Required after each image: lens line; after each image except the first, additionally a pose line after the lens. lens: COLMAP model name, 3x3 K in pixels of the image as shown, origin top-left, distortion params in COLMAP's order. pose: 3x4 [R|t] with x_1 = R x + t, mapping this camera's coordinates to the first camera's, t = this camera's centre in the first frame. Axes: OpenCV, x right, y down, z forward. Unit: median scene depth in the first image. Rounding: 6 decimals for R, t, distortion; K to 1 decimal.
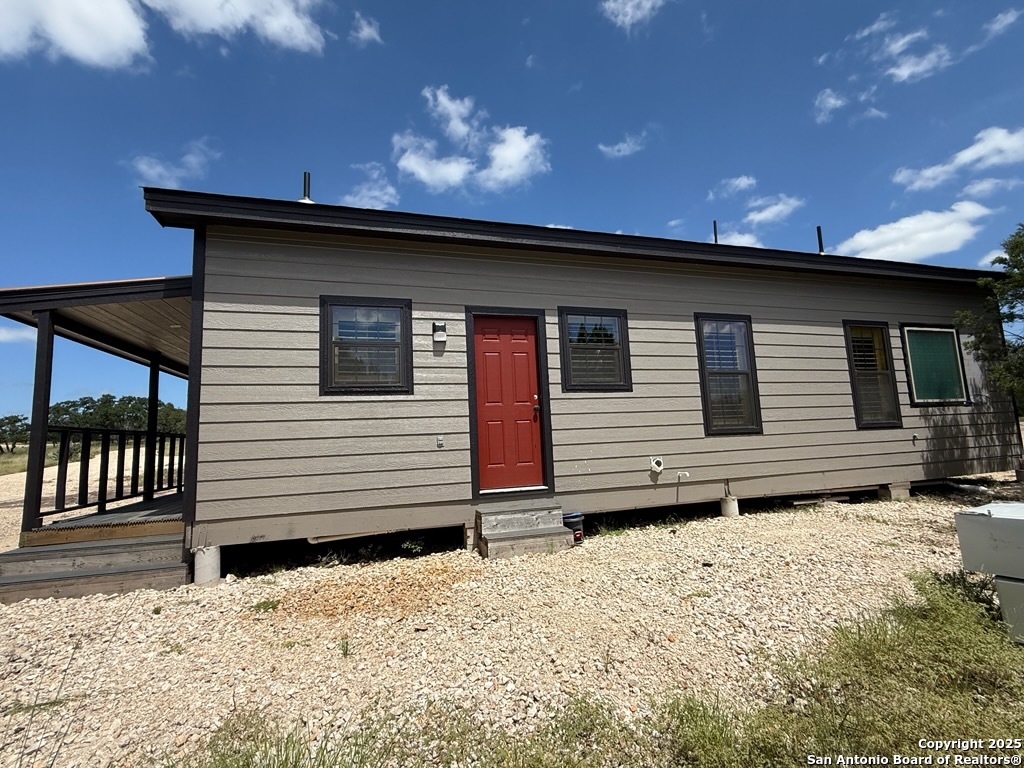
lens RADIAL K [[457.9, 0, 512.2], [0, 457.9, 384.3], [0, 0, 1]] dist [0.003273, -0.001069]
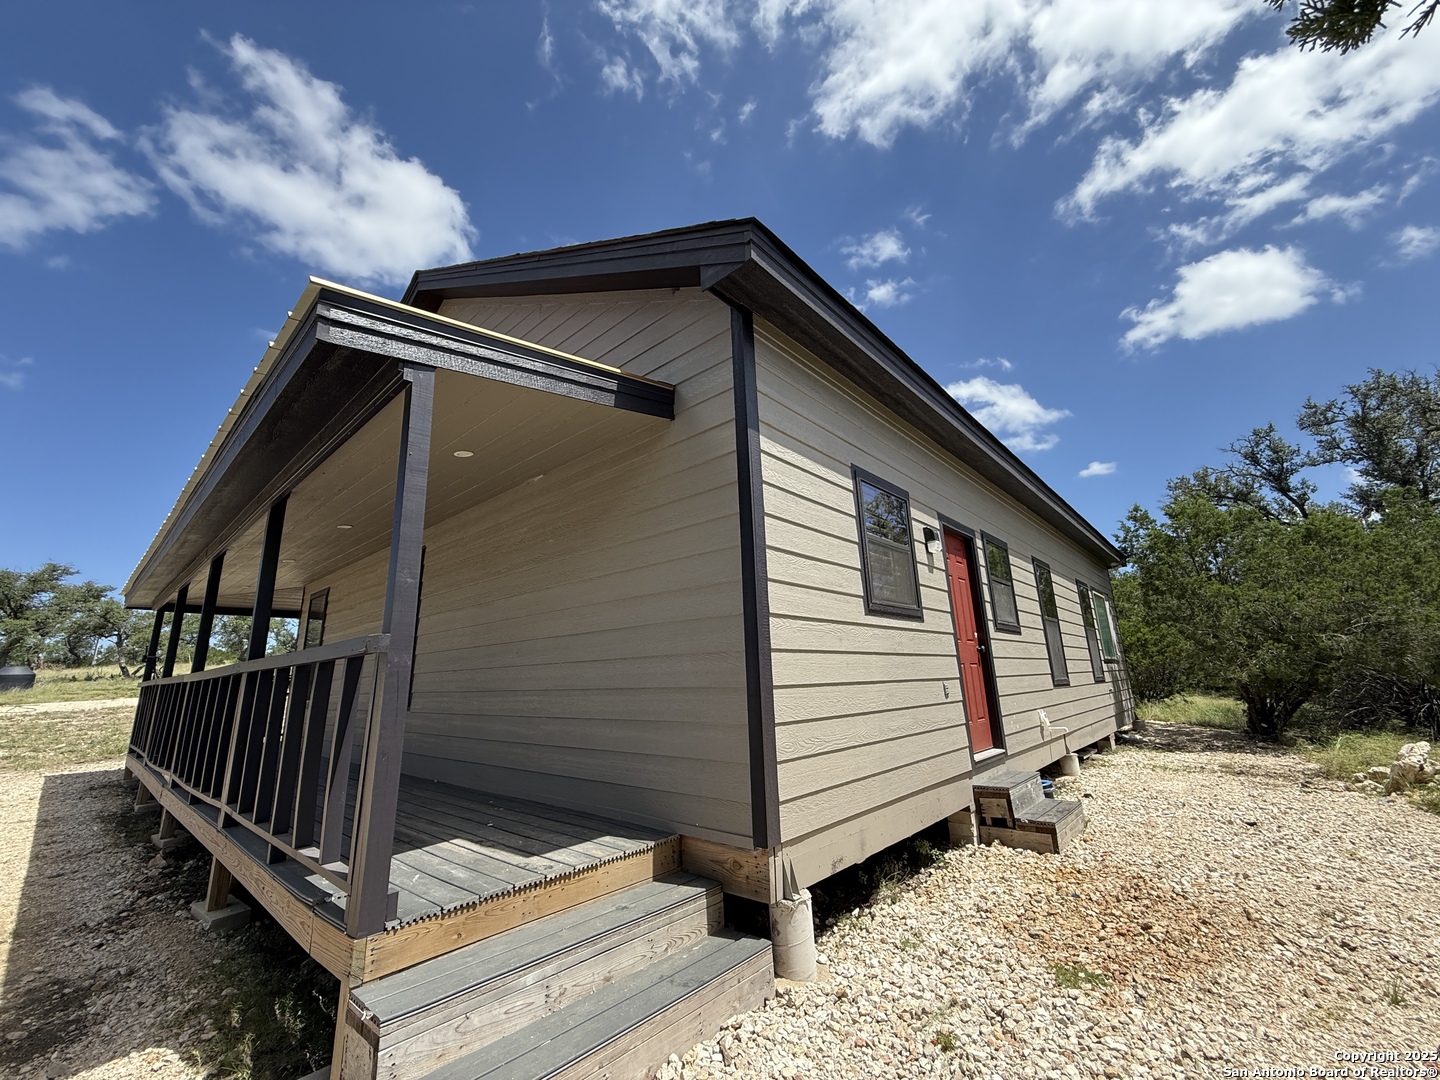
lens RADIAL K [[574.0, 0, 716.4], [0, 574.0, 538.7], [0, 0, 1]] dist [-0.000623, 0.000234]
pose [[0.860299, 0.144880, 0.488769, -1.007236], [-0.070199, 0.983300, -0.167909, 0.069863], [-0.504933, 0.110141, 0.856103, 0.405891]]
